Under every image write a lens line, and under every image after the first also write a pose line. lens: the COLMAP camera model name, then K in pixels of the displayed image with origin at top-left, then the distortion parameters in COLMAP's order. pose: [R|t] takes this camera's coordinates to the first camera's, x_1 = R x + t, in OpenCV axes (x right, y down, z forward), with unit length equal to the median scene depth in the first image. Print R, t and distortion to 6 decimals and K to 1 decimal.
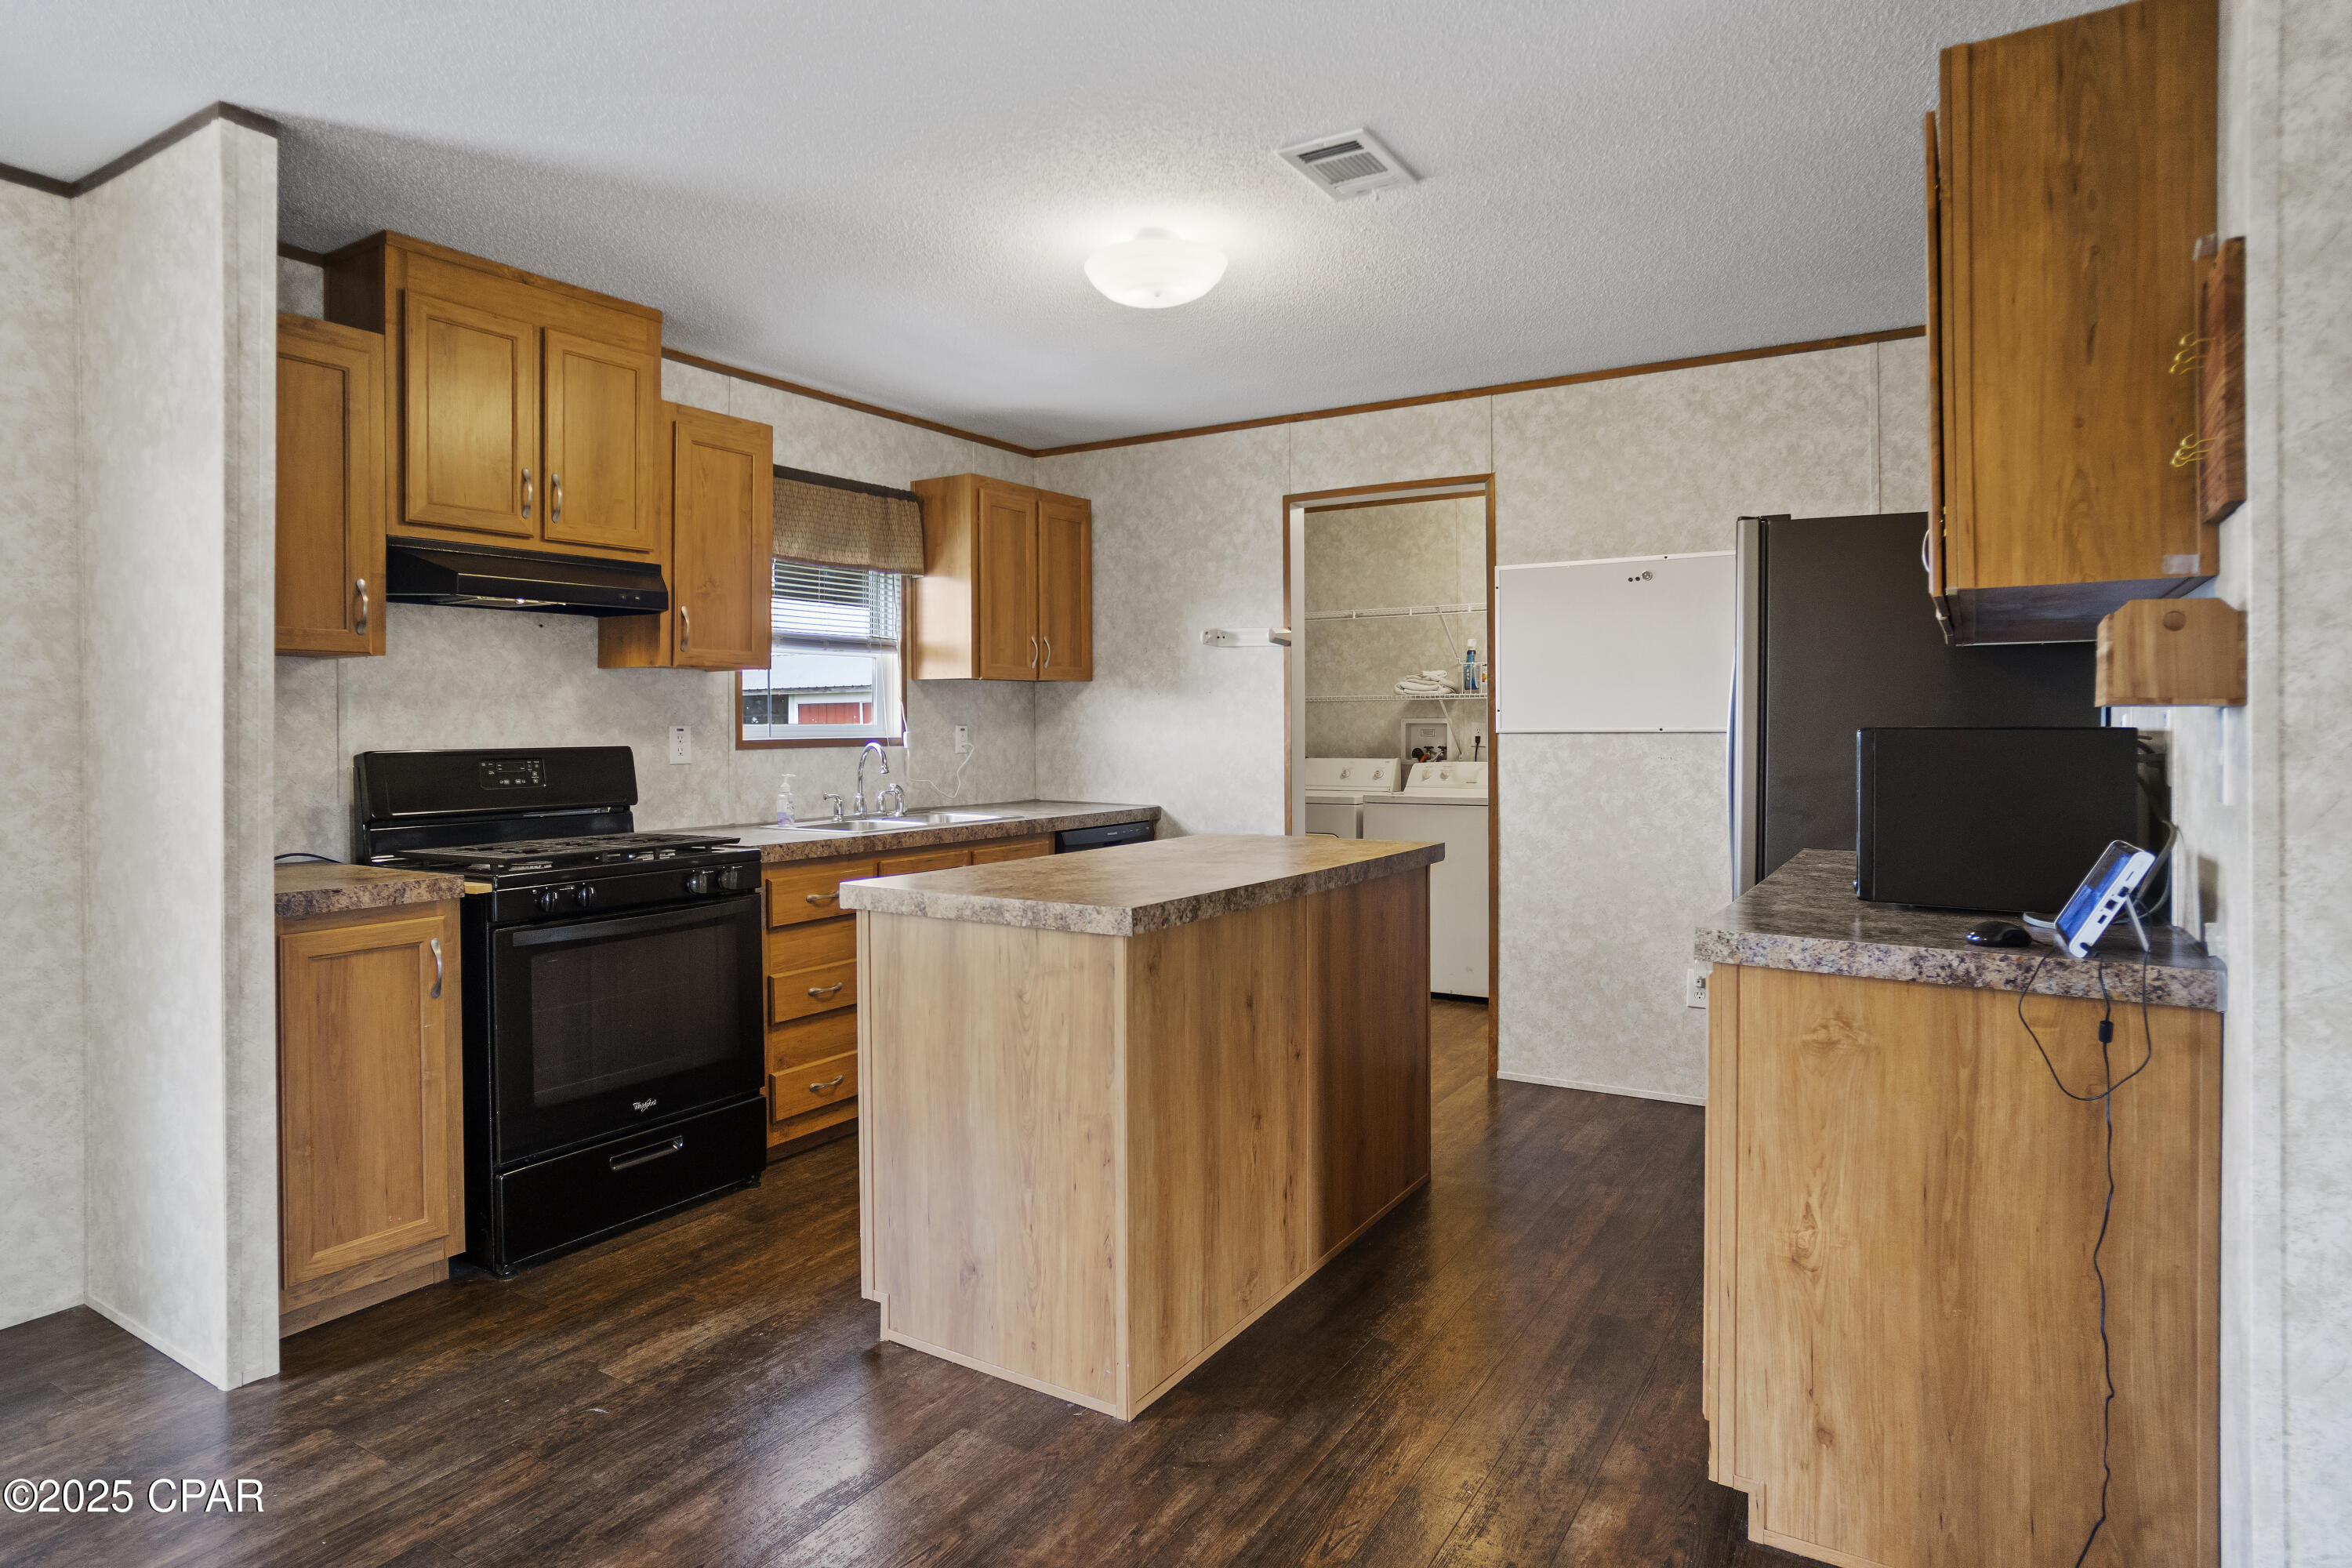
lens RADIAL K [[1321.4, 0, 1170.2], [0, 1321.4, 718.0], [0, 0, 1]] dist [-0.067683, 0.061708]
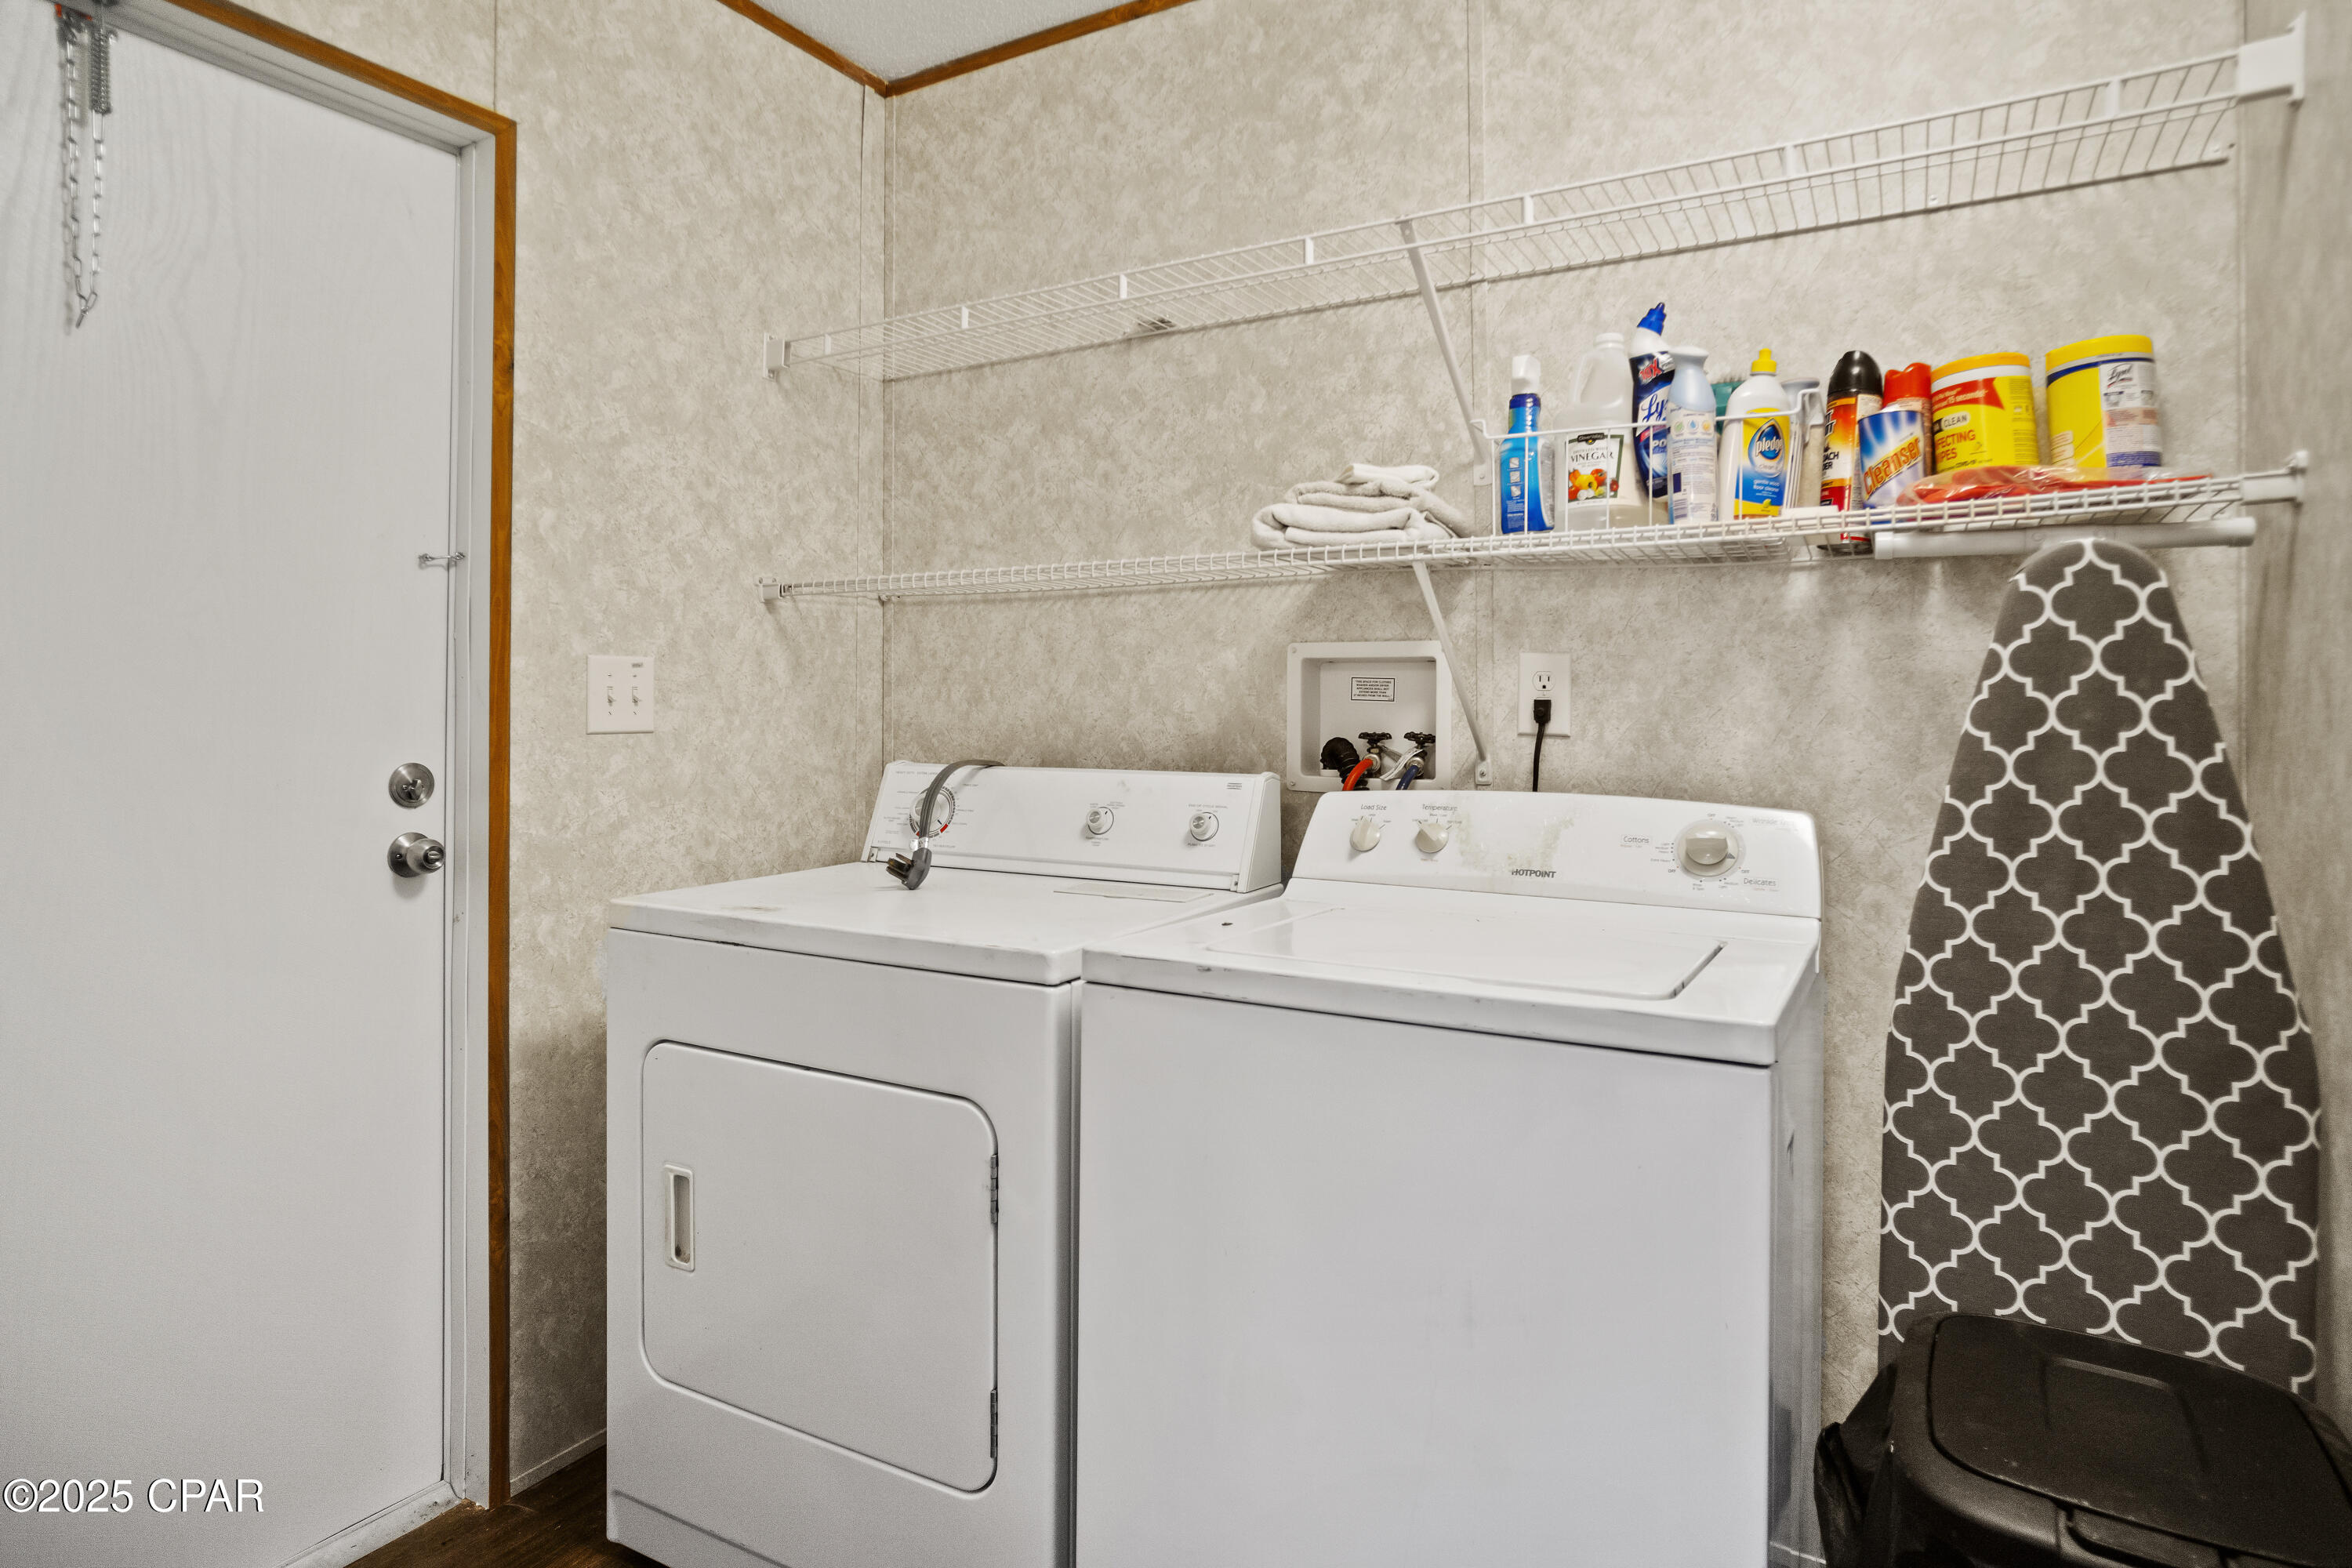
lens RADIAL K [[1303.2, 0, 1178.4], [0, 1303.2, 699.4], [0, 0, 1]] dist [-0.061535, 0.054978]
pose [[0.999339, 0.001215, 0.036321, 0.227219], [-0.001470, 0.999974, 0.007001, 0.018704], [-0.036312, -0.007050, 0.999316, 1.140632]]
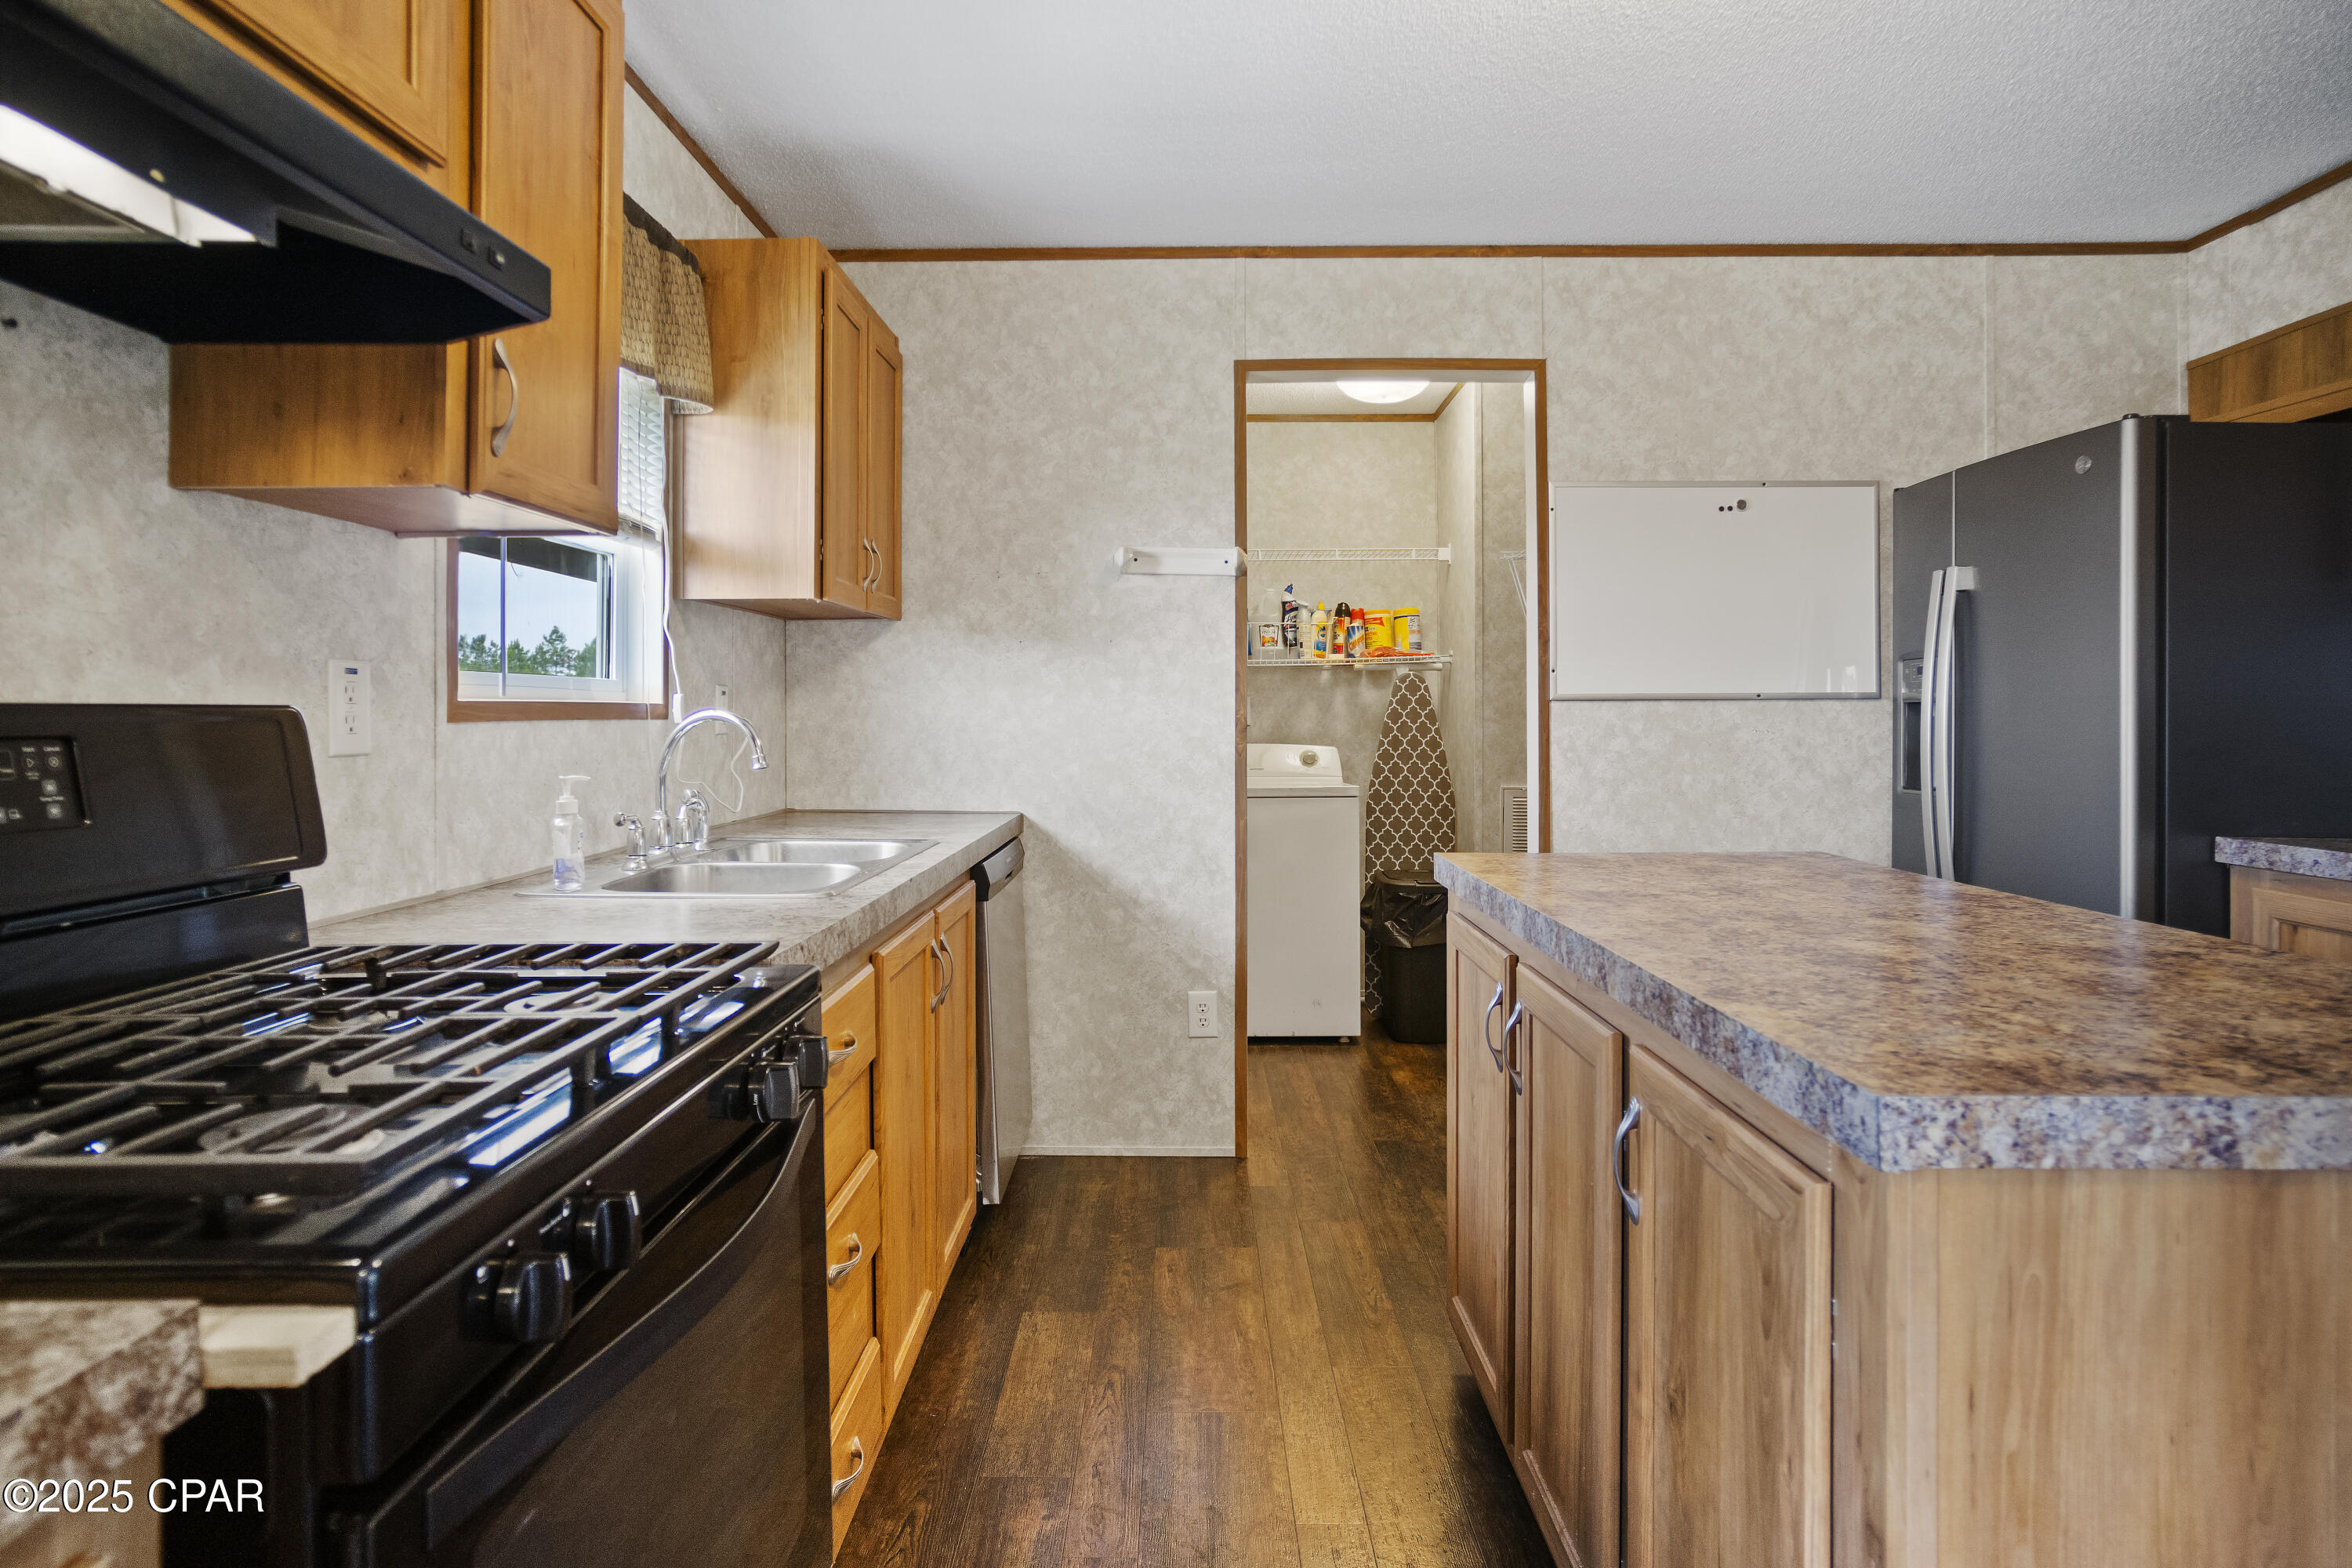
lens RADIAL K [[1303.2, 0, 1178.4], [0, 1303.2, 699.4], [0, 0, 1]] dist [-0.061535, 0.054978]
pose [[0.853242, 0.007698, 0.521459, -0.357624], [-0.003739, 0.999956, -0.008645, 0.019885], [-0.521502, 0.005426, 0.853233, 0.520417]]
